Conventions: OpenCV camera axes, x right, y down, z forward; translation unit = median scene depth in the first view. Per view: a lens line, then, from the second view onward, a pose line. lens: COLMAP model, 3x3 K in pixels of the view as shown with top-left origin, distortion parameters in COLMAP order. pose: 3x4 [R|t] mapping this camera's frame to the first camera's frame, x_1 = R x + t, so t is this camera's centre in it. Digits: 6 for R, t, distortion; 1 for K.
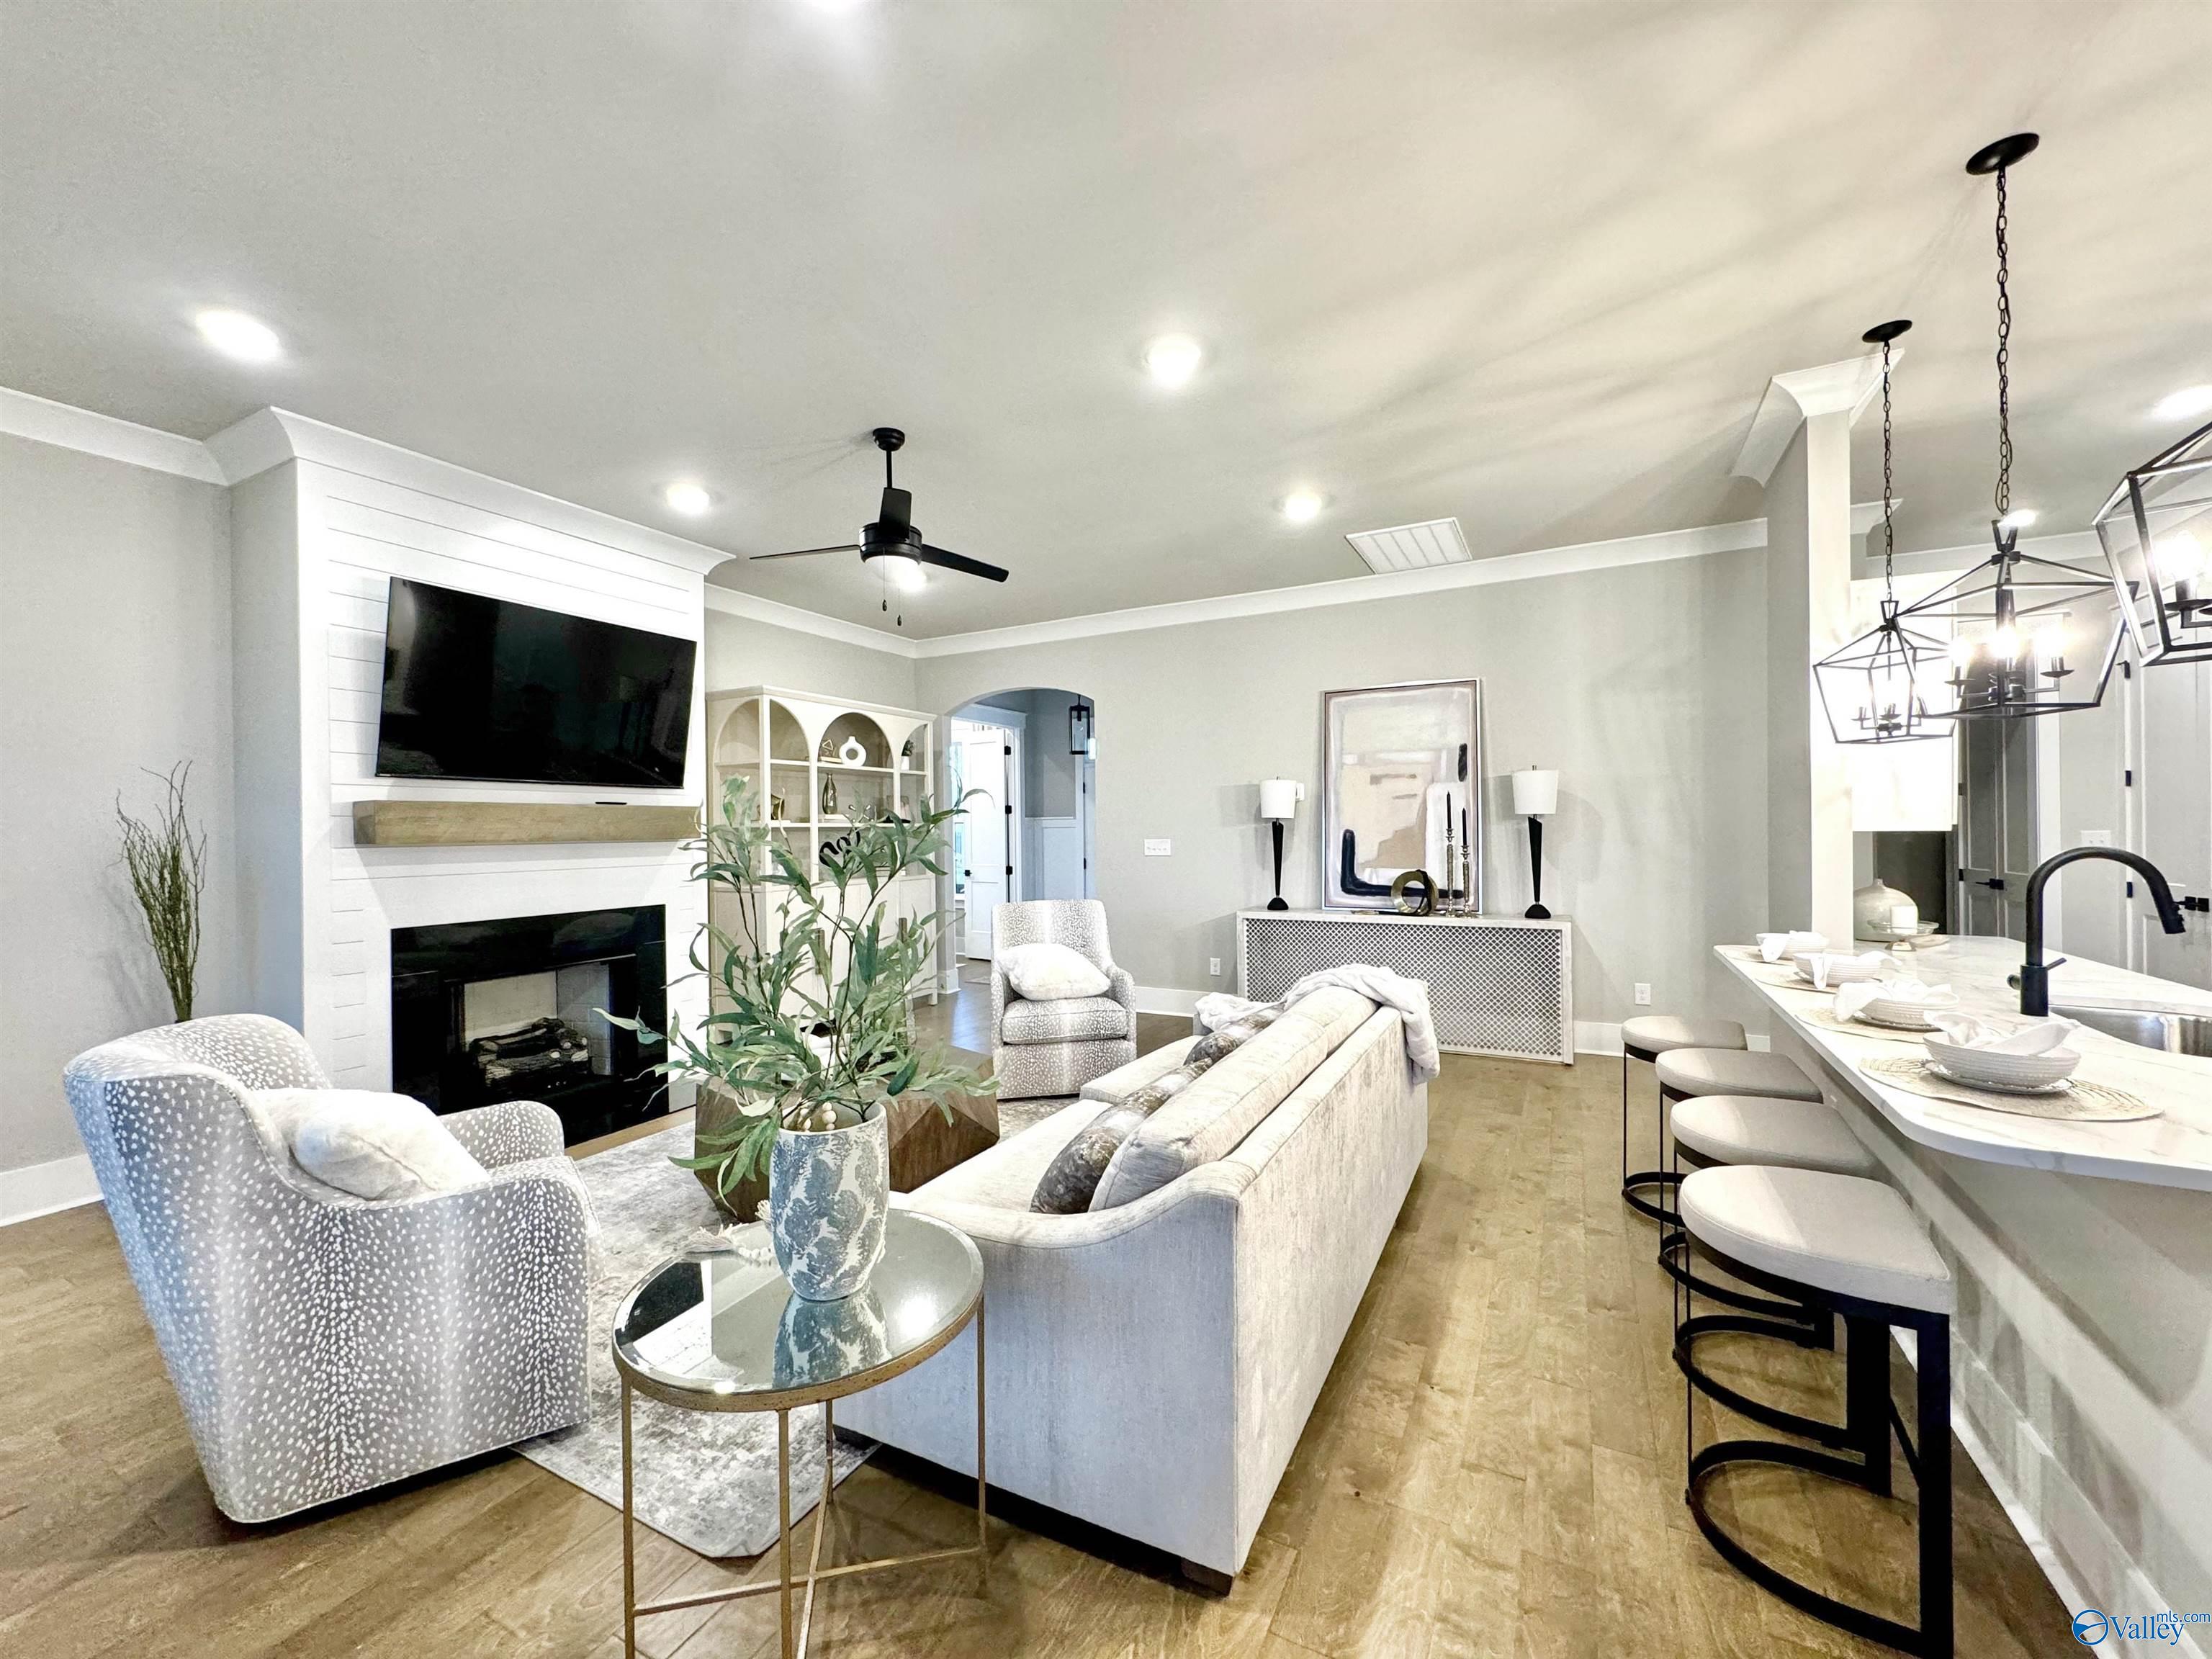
lens RADIAL K [[882.1, 0, 1106.0], [0, 882.1, 829.5], [0, 0, 1]] dist [-0.000375, 0.000255]
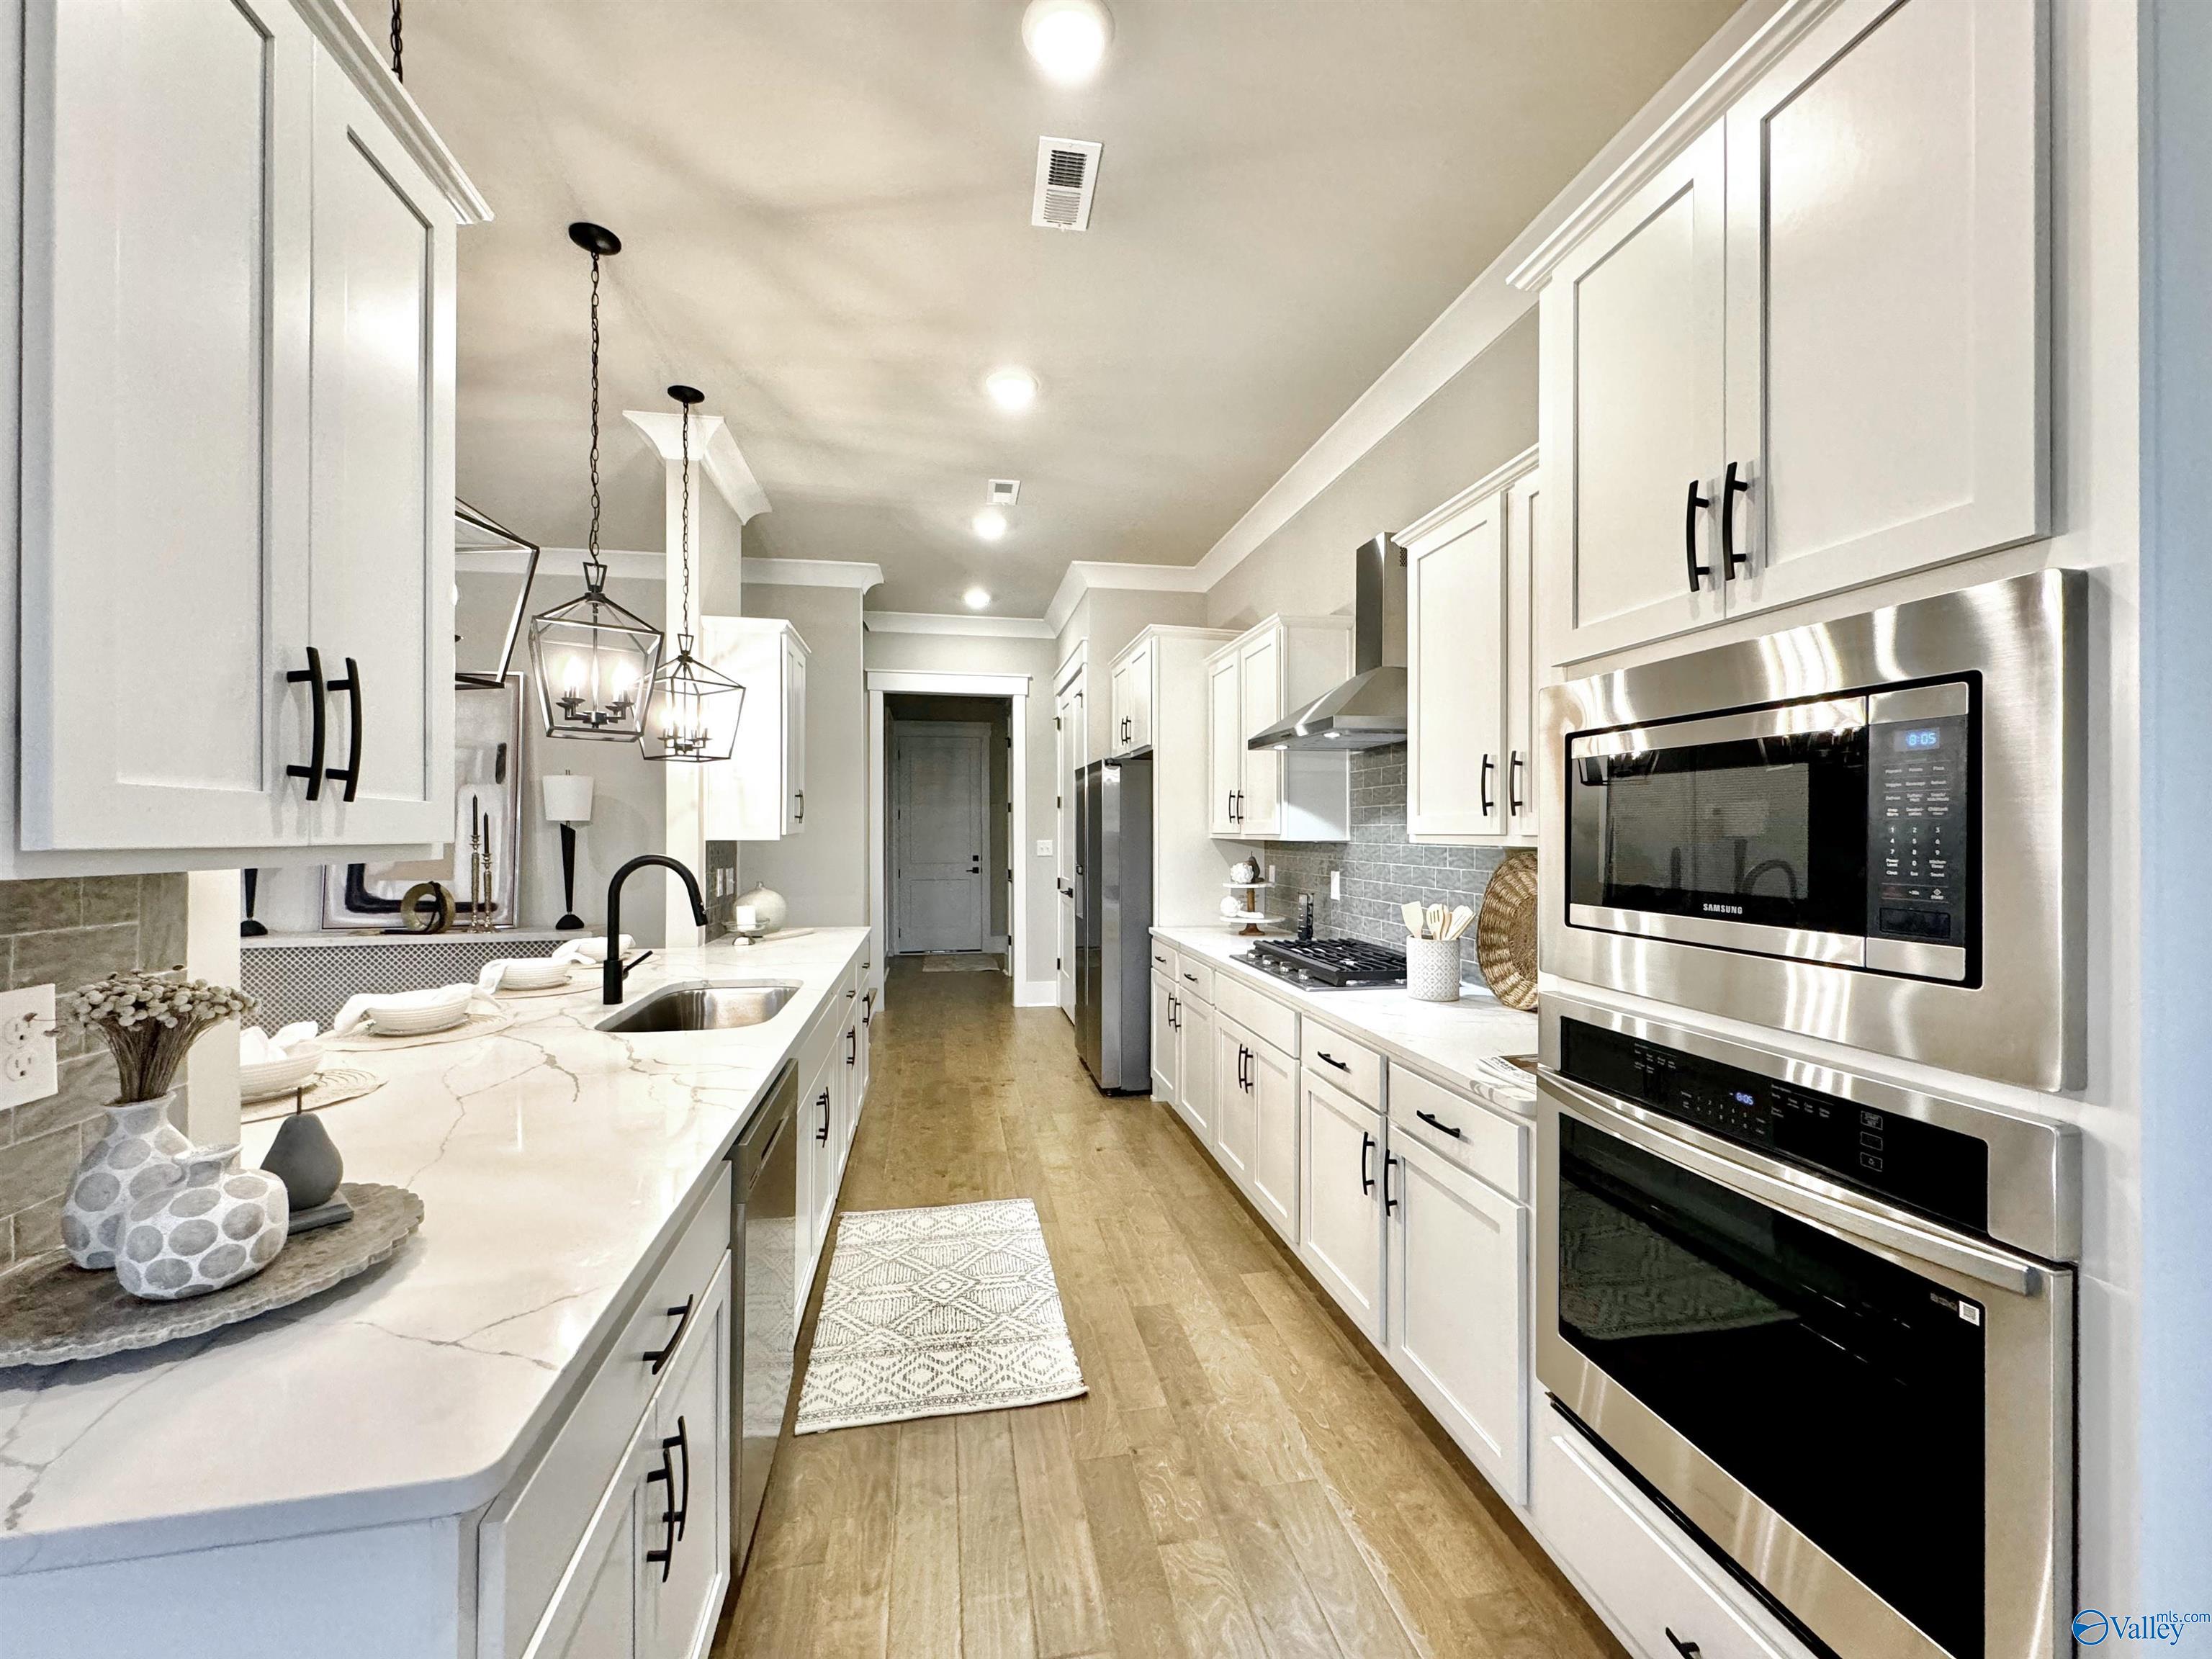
lens RADIAL K [[882.1, 0, 1106.0], [0, 882.1, 829.5], [0, 0, 1]] dist [-0.000375, 0.000255]
pose [[0.781287, 0.010246, 0.624088, 0.324069], [-0.006366, 0.999944, -0.008447, -0.003045], [-0.624140, 0.002627, 0.781308, -0.109916]]
